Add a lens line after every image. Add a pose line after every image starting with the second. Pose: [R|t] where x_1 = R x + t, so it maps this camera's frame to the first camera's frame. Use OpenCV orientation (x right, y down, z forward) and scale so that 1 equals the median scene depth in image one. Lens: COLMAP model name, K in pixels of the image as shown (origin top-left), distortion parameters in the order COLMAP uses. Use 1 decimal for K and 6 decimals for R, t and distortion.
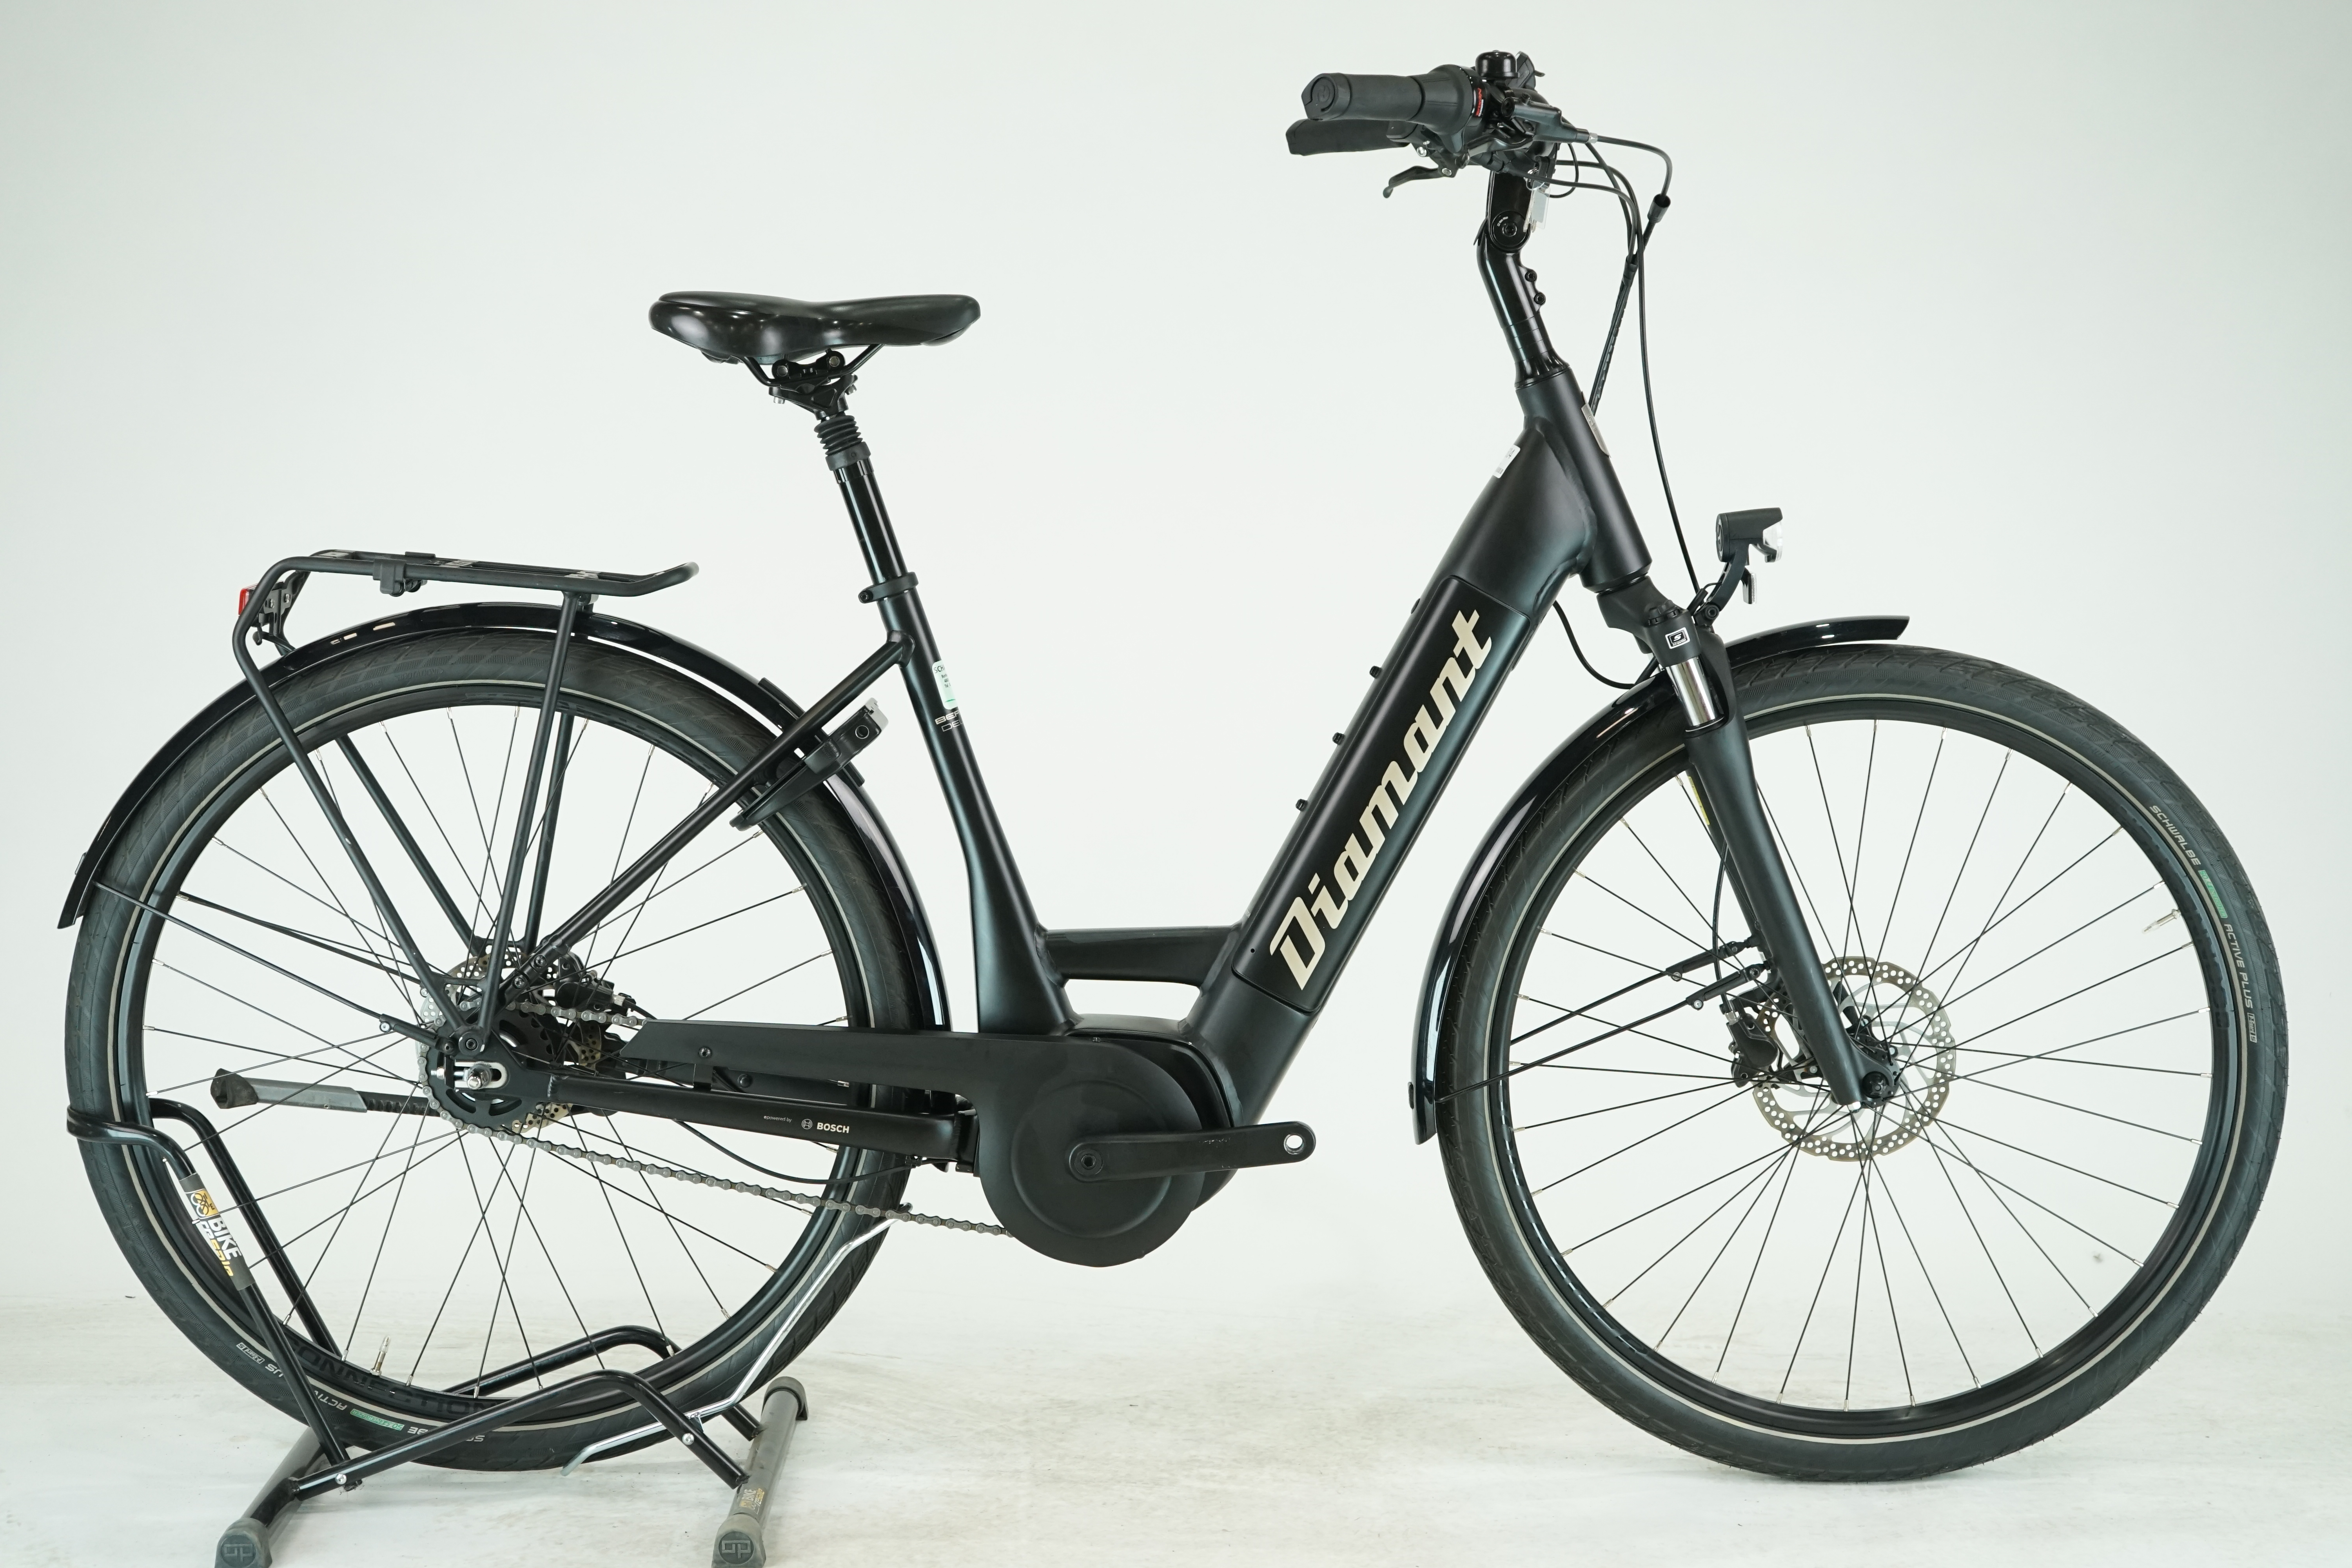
lens RADIAL K [[3553.4, 0, 1176.0], [0, 3553.4, 784.0], [0, 0, 1]] dist [-0.041247, -0.057572]
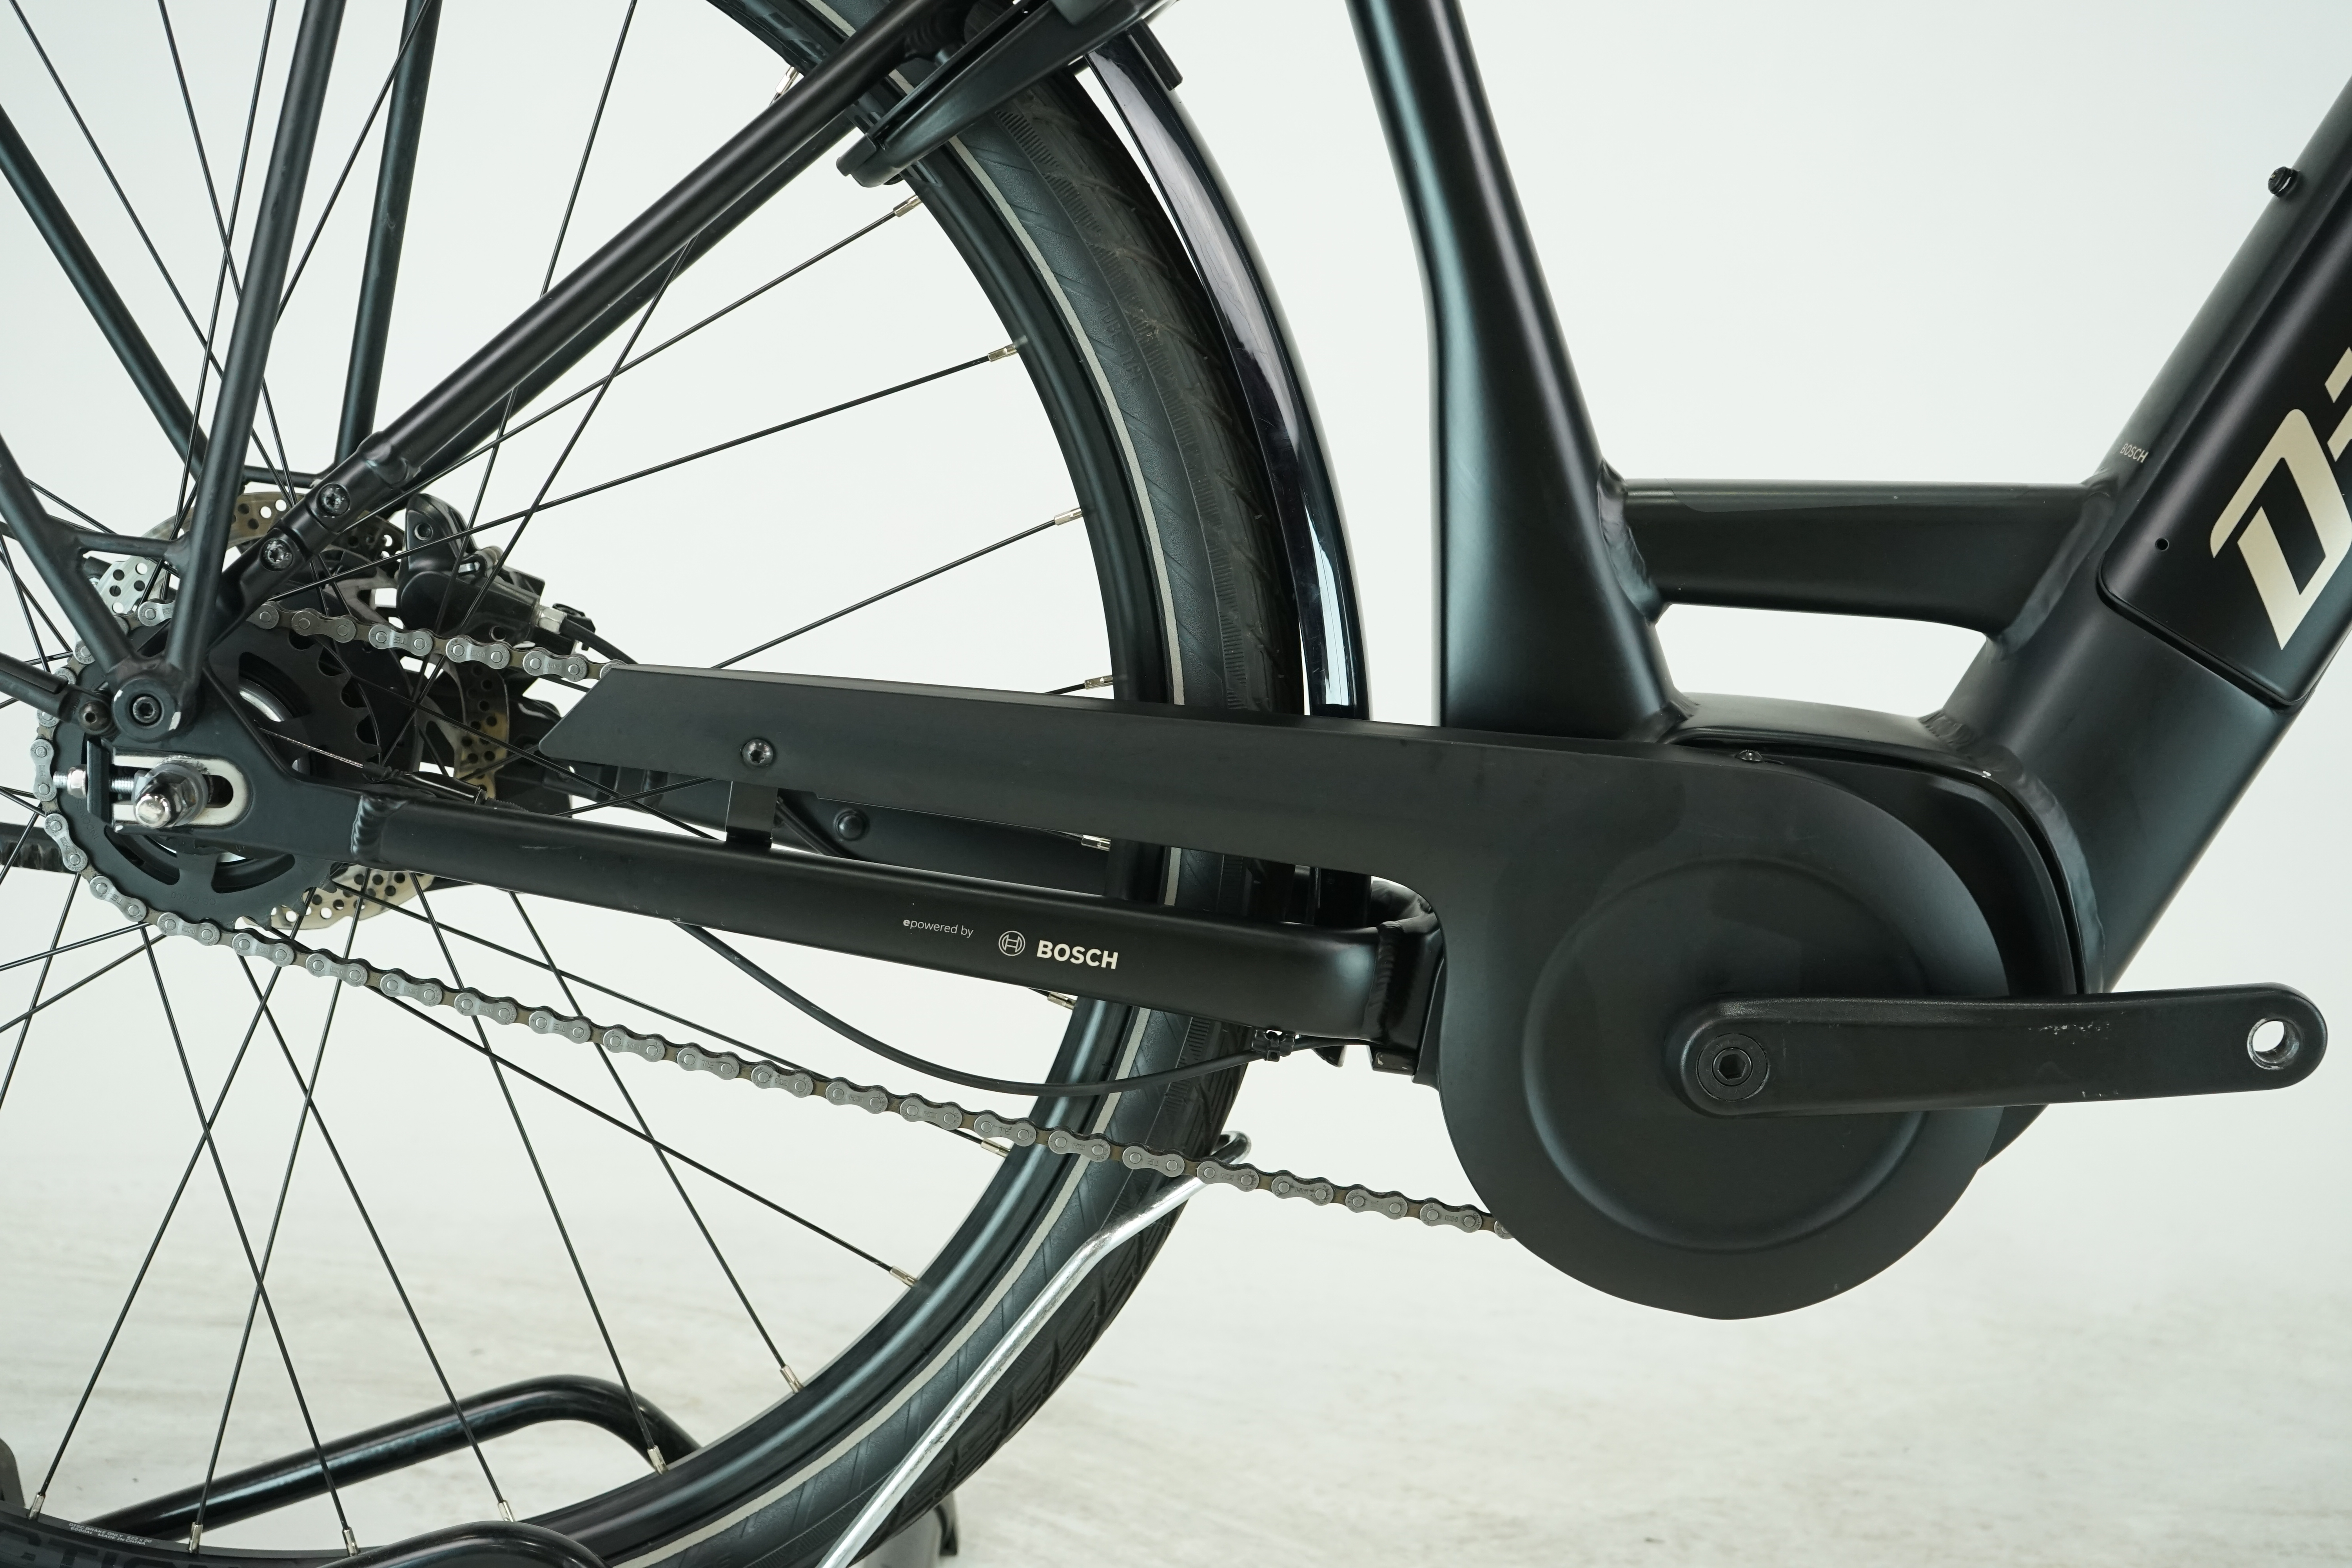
lens RADIAL K [[3157.6, 0, 1176.0], [0, 3157.6, 784.0], [0, 0, 1]] dist [-0.016466, 0.010135]
pose [[0.999350, 0.036058, 0.000085, -0.085356], [-0.035956, 0.996329, 0.077687, 0.049709], [0.002717, -0.077639, 0.996978, 0.644591]]
